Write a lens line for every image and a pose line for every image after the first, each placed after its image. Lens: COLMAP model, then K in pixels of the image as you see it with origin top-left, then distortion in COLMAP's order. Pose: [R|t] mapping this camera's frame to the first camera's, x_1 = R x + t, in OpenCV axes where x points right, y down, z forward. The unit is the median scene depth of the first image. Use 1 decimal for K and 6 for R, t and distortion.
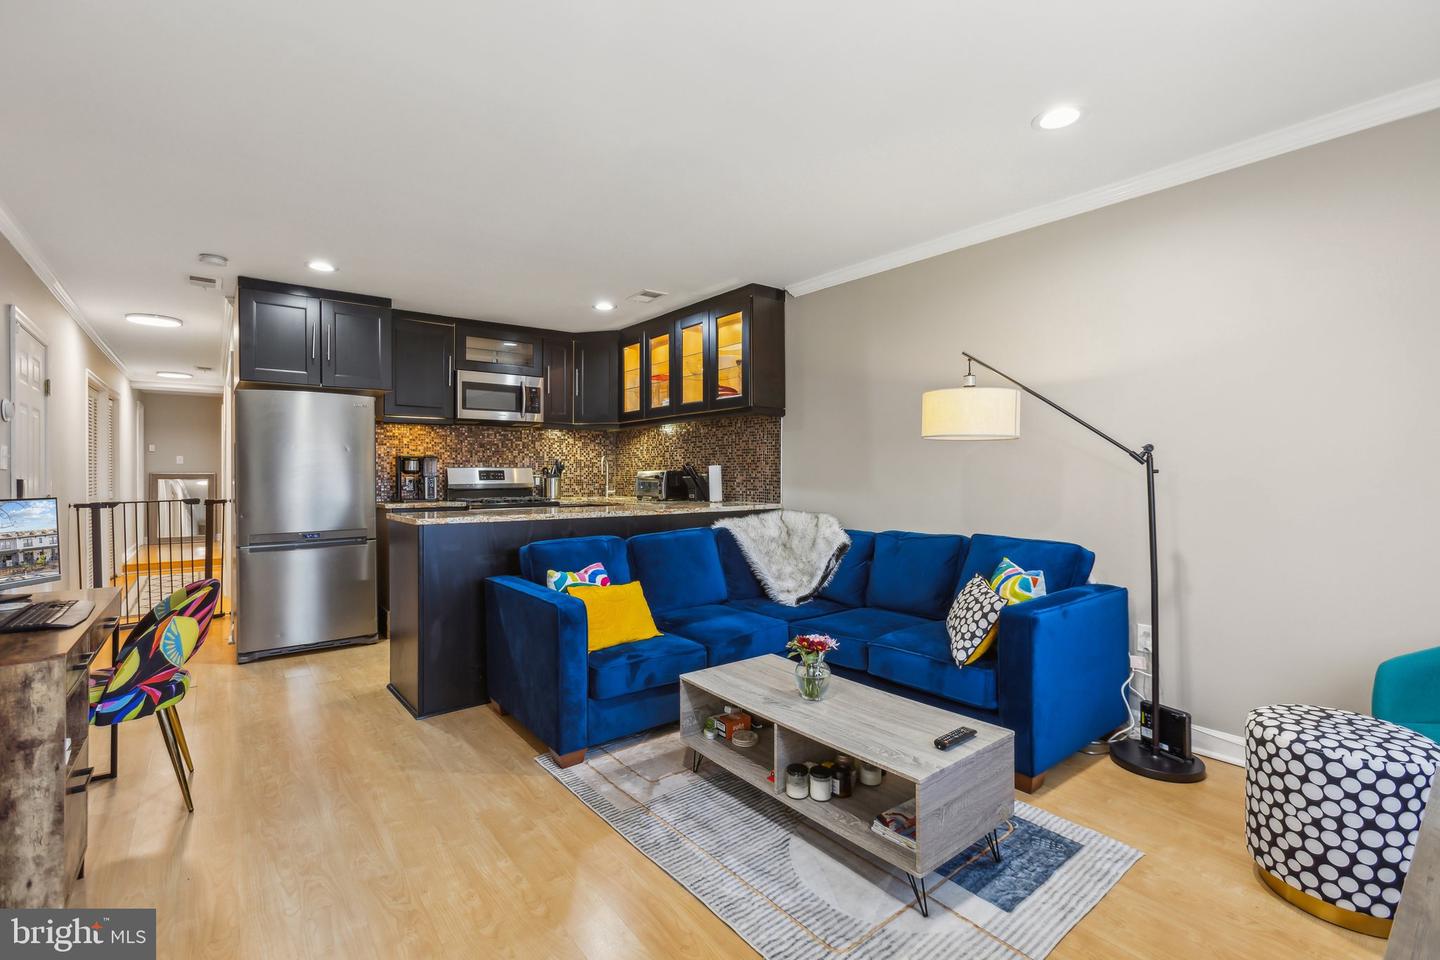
lens RADIAL K [[653.2, 0, 718.7], [0, 653.2, 475.9], [0, 0, 1]] dist [-0.000339, 0.000642]
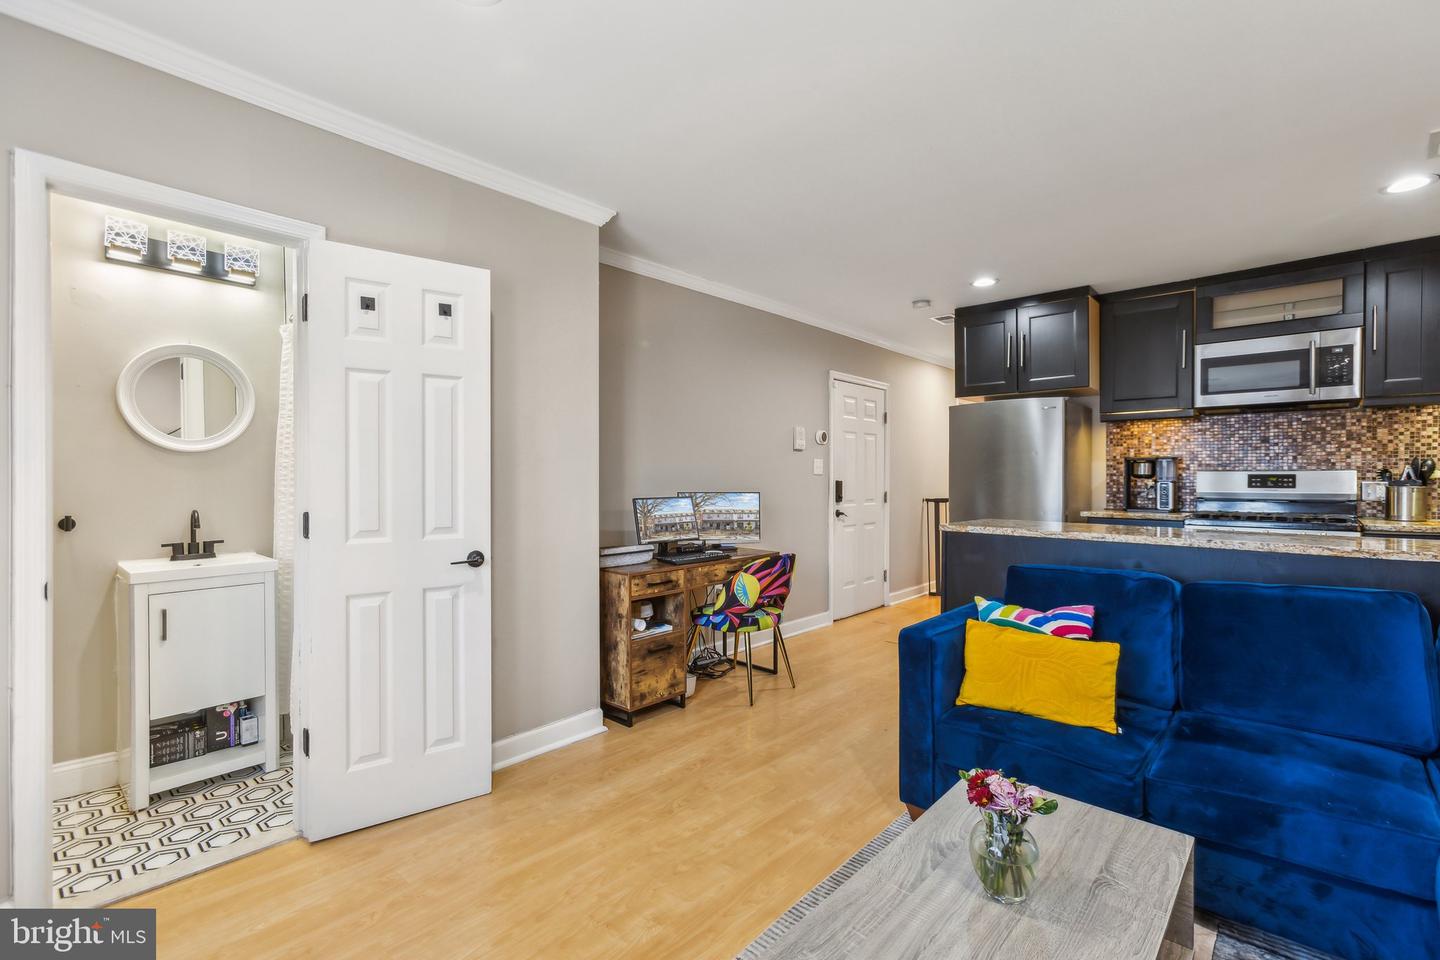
lens RADIAL K [[653.2, 0, 694.0], [0, 653.2, 482.9], [0, 0, 1]] dist [-0.000339, 0.000642]
pose [[0.141408, 0.012570, -0.989872, 0.400948], [-0.004851, 0.999916, 0.012005, -0.006796], [0.989940, 0.003104, 0.141457, 0.410735]]
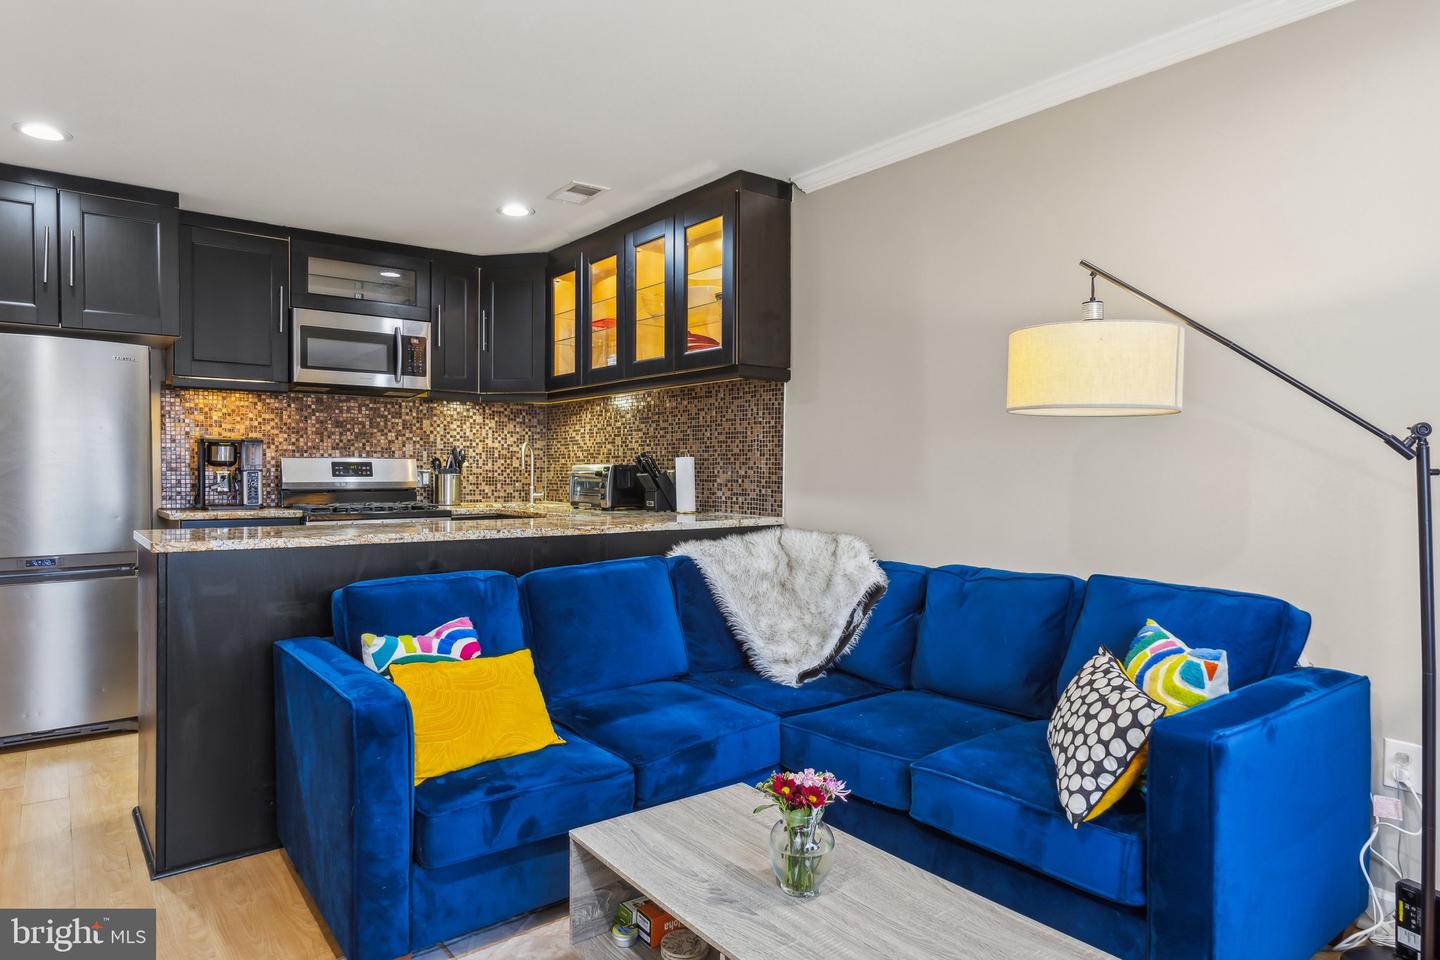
lens RADIAL K [[871.3, 0, 719.0], [0, 871.3, 478.5], [0, 0, 1]] dist [0.019537, -0.000150]
pose [[0.999921, 0.007283, -0.010232, 0.050147], [-0.007200, 0.999941, 0.008194, -0.002494], [0.010291, -0.008119, 0.999914, 0.174105]]
